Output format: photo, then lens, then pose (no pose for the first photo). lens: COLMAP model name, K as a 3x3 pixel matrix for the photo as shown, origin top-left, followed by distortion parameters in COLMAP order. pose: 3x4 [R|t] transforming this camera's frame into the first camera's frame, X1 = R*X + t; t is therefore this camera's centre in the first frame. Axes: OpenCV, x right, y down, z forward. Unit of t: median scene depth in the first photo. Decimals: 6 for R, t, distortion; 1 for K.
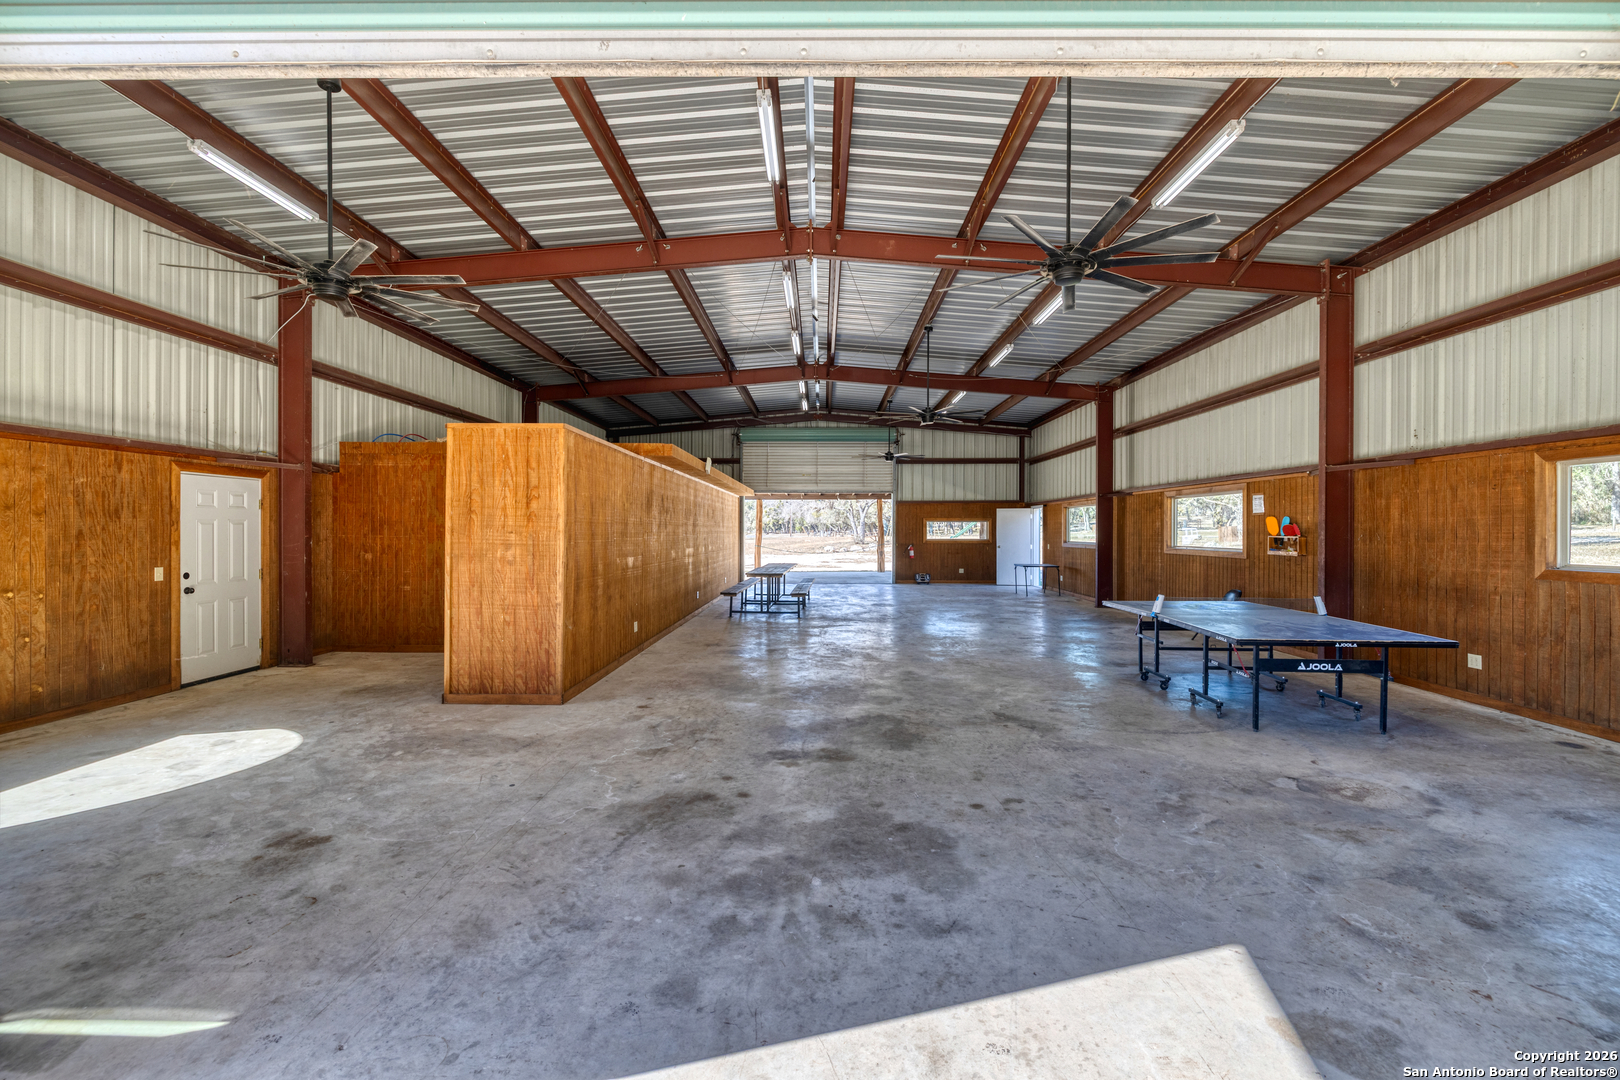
lens RADIAL K [[698.8, 0, 810.0], [0, 698.8, 532.7], [0, 0, 1]] dist [0.000315, -0.000134]
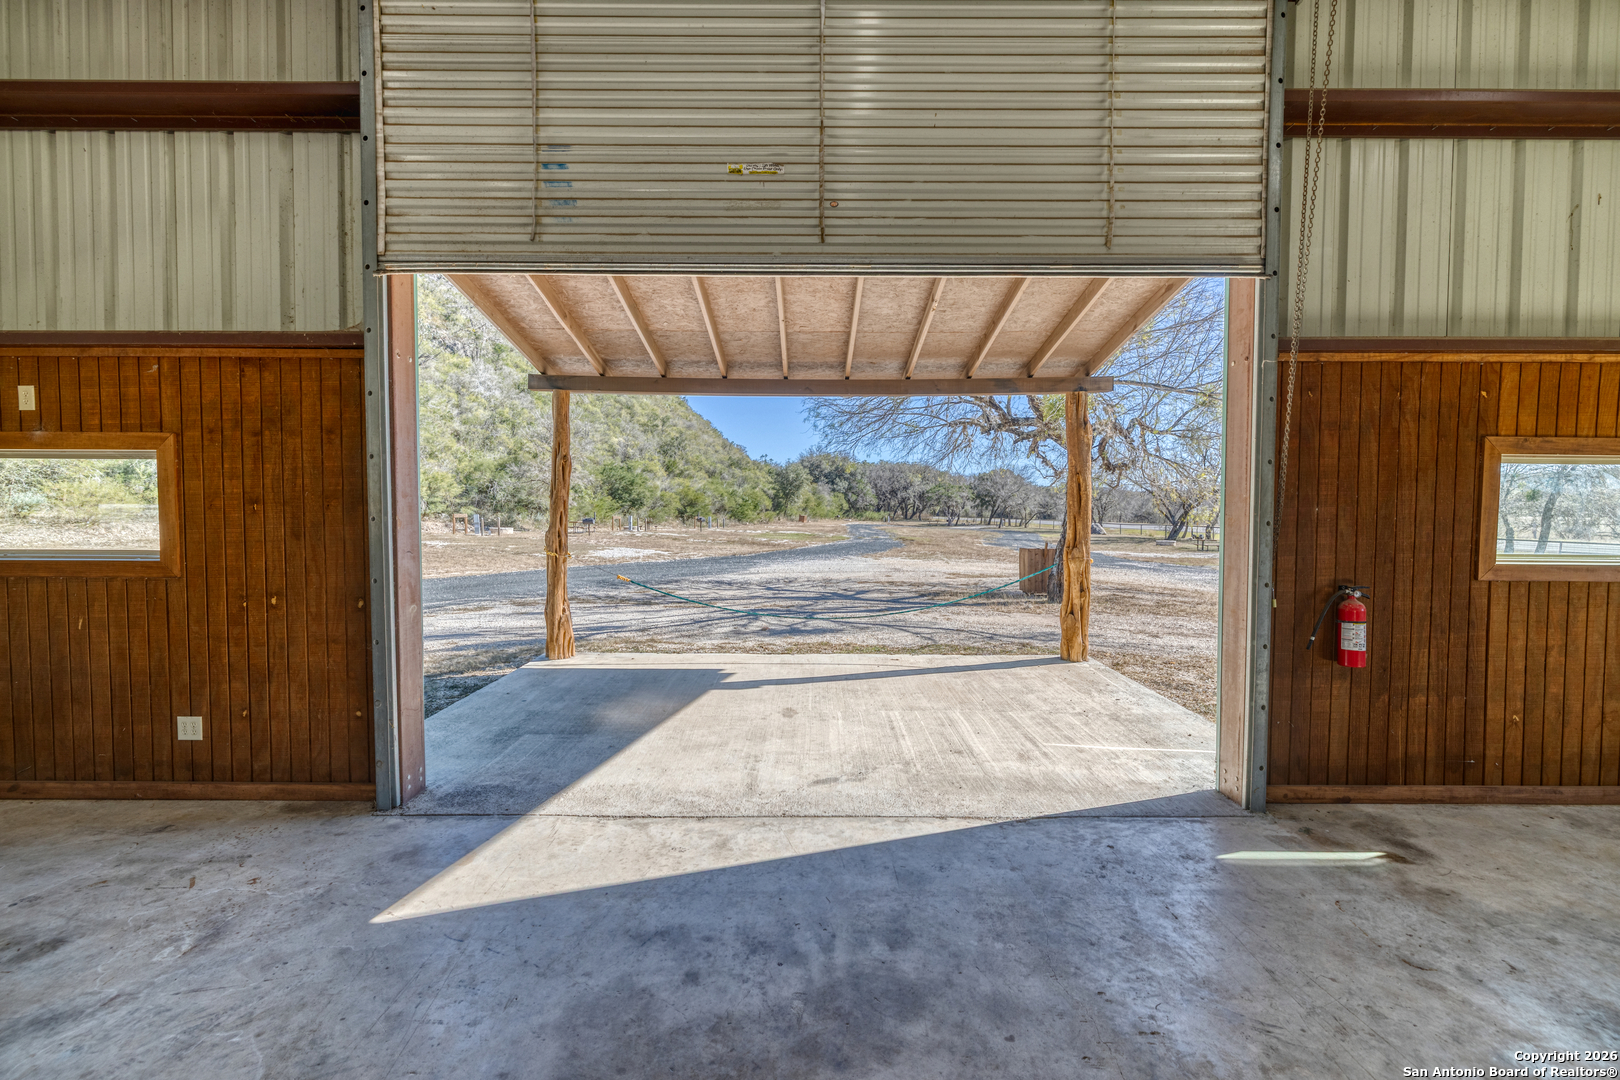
lens RADIAL K [[698.8, 0, 810.0], [0, 698.8, 535.7], [0, 0, 1]] dist [0.000315, -0.000134]
pose [[-0.999807, -0.007095, -0.018294, 0.013783], [-0.007950, 0.998858, 0.047112, -0.007229], [0.017939, 0.047249, -0.998722, 1.861694]]
